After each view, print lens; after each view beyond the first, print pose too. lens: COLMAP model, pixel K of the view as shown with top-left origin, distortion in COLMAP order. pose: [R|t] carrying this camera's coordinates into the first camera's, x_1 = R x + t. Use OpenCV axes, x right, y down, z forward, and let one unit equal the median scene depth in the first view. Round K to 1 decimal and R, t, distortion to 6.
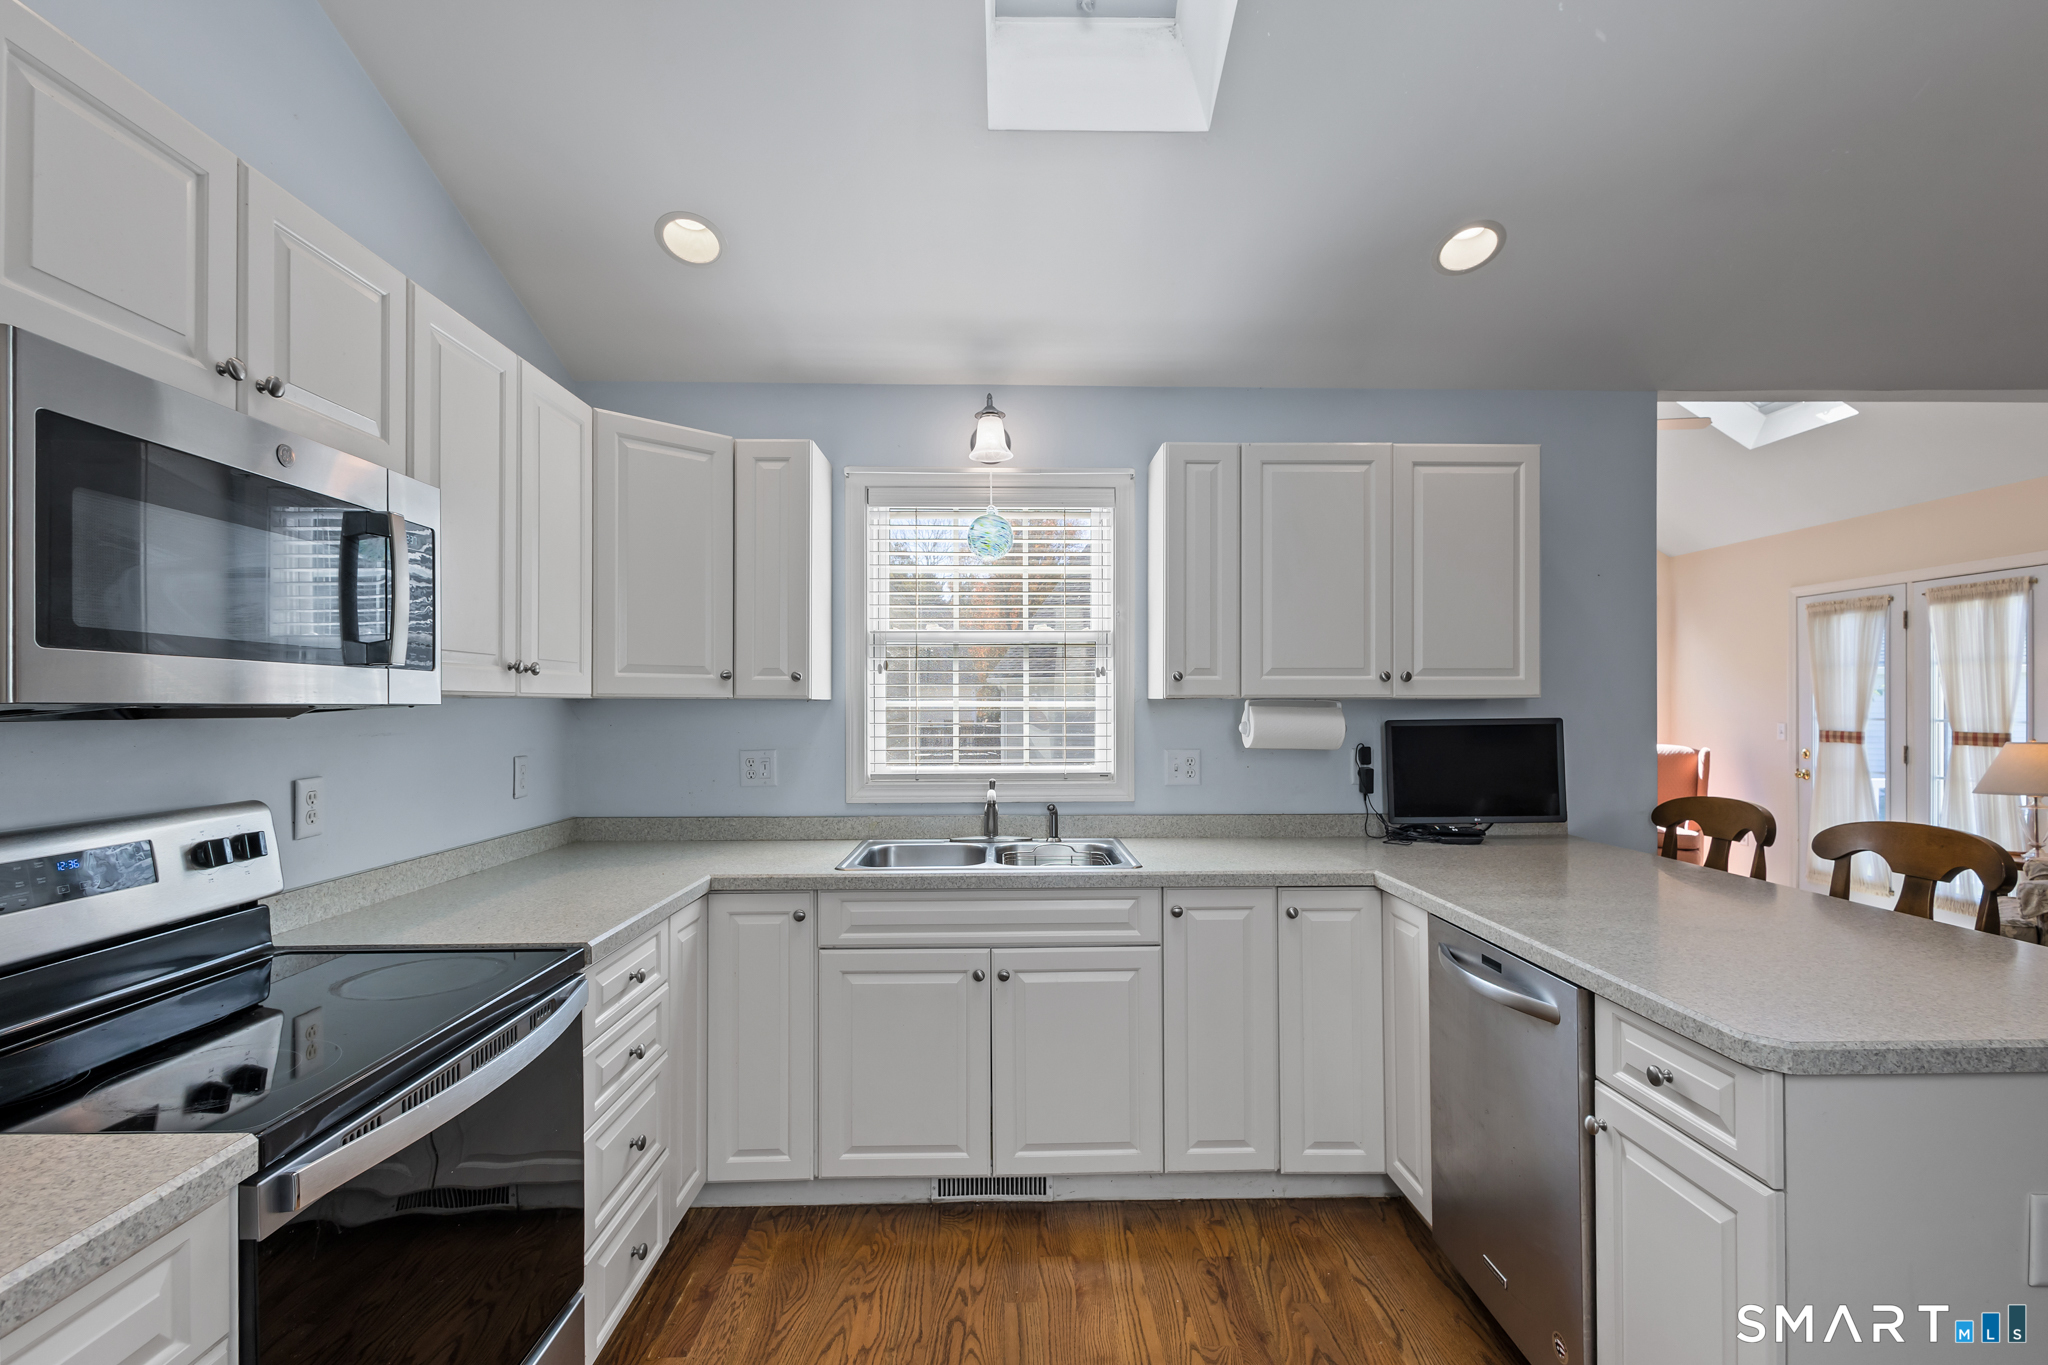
lens RADIAL K [[938.7, 0, 1030.7], [0, 938.7, 701.3], [0, 0, 1]] dist [-0.000086, -0.000119]
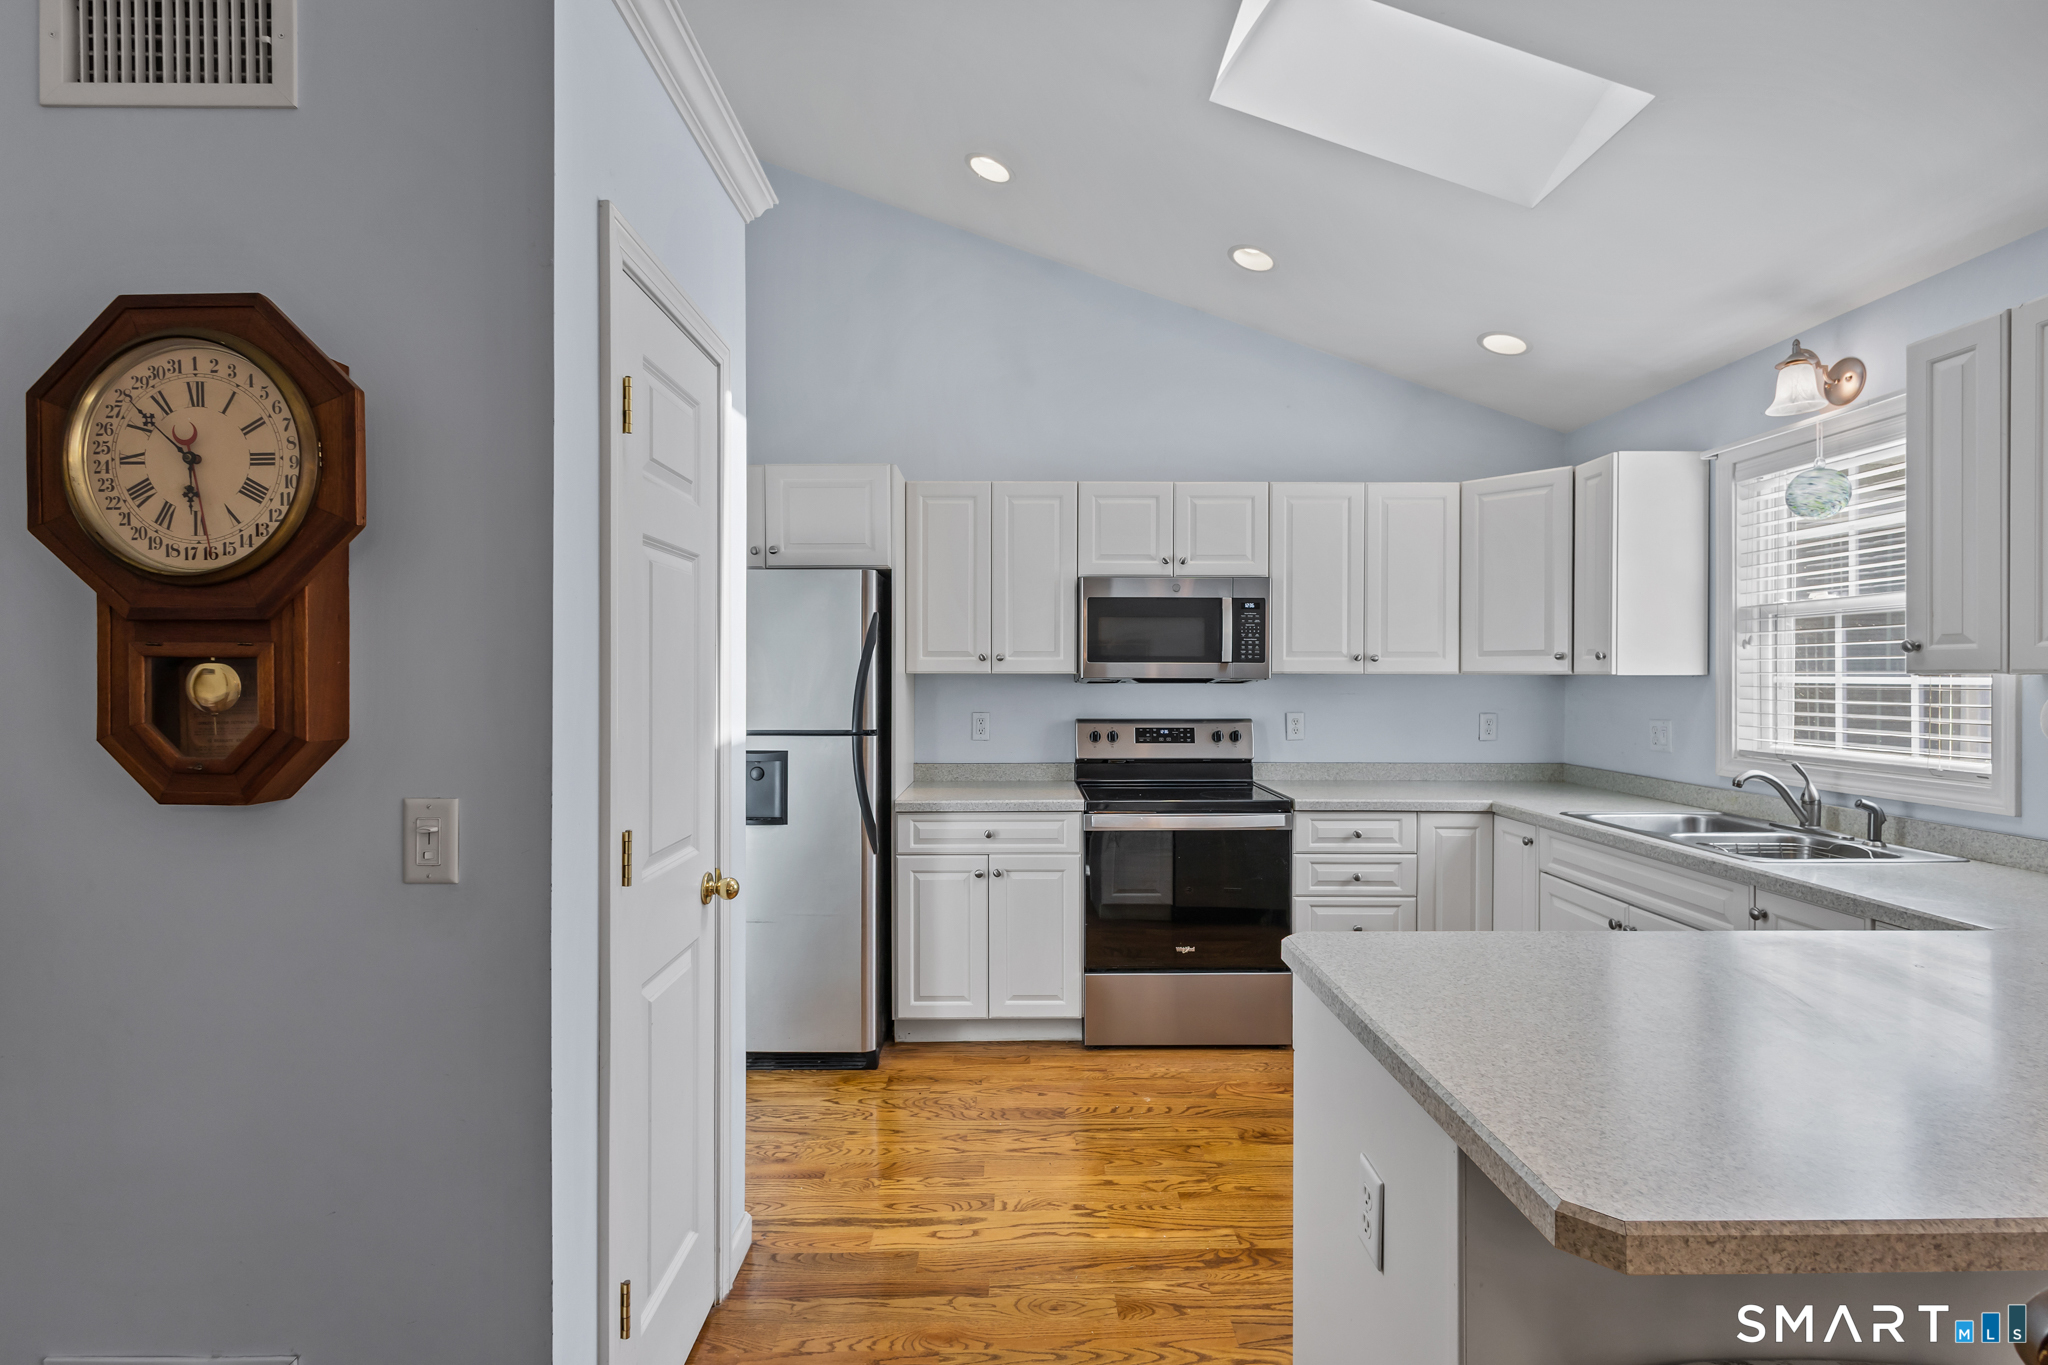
lens RADIAL K [[944.8, 0, 1024.0], [0, 944.8, 682.5], [0, 0, 1]] dist [-0.000178, 0.000109]
pose [[-0.014694, 0.009578, -0.999846, 0.883421], [0.002503, 0.999951, 0.009542, -0.005573], [0.999889, -0.002363, -0.014717, 0.262785]]
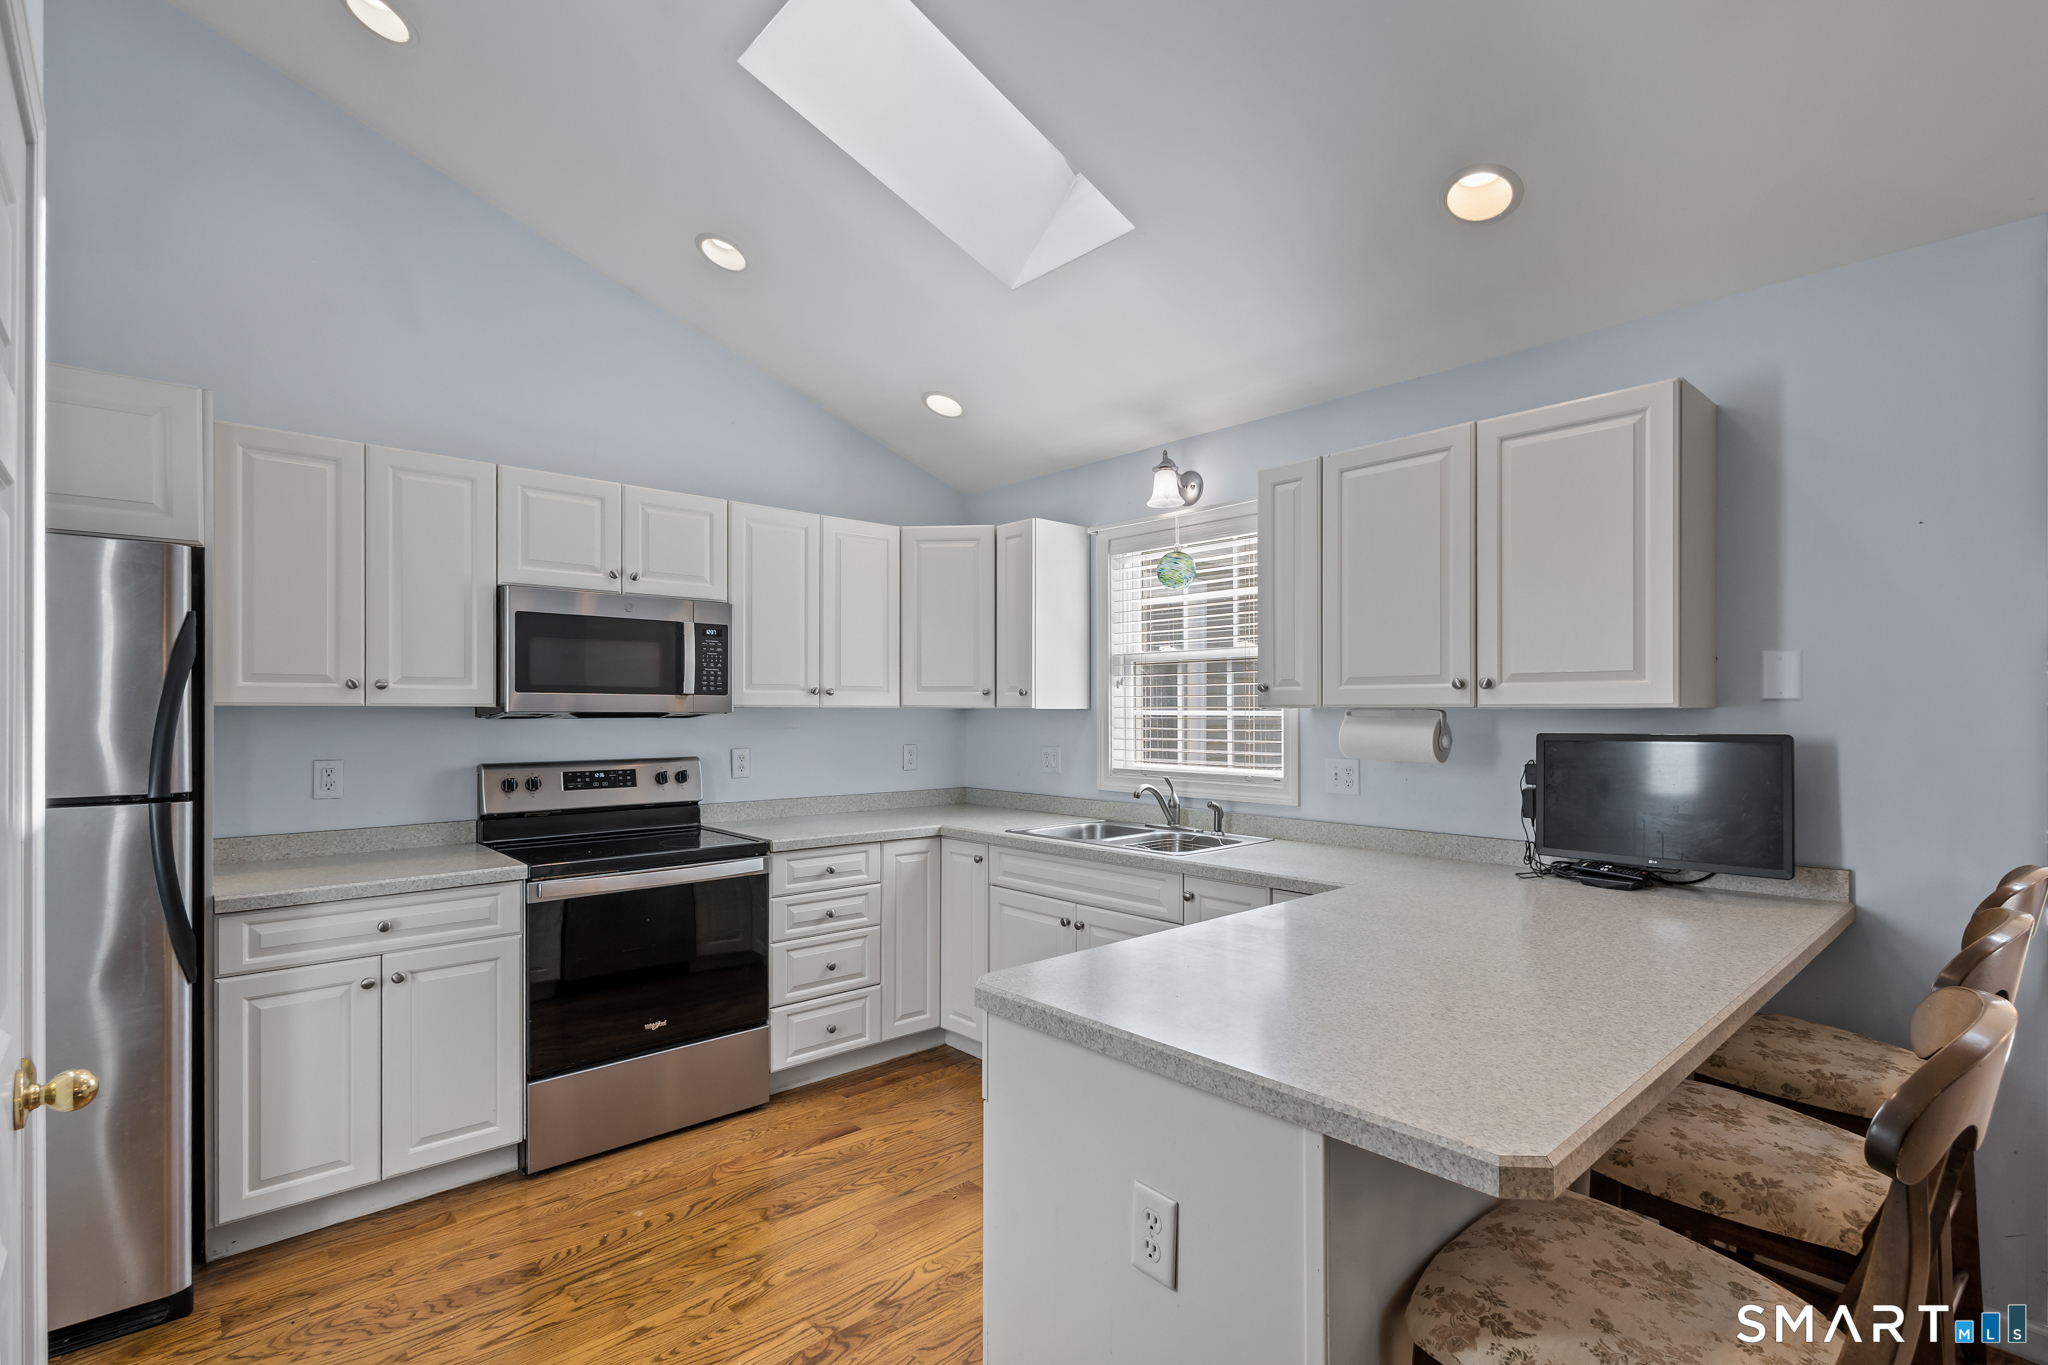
lens RADIAL K [[950.0, 0, 1027.9], [0, 950.0, 712.2], [0, 0, 1]] dist [0.000971, -0.000384]
pose [[0.654173, 0.003352, -0.756337, 0.746562], [0.000600, 0.999988, 0.004951, -0.003924], [0.756345, -0.003693, 0.654163, 0.084505]]
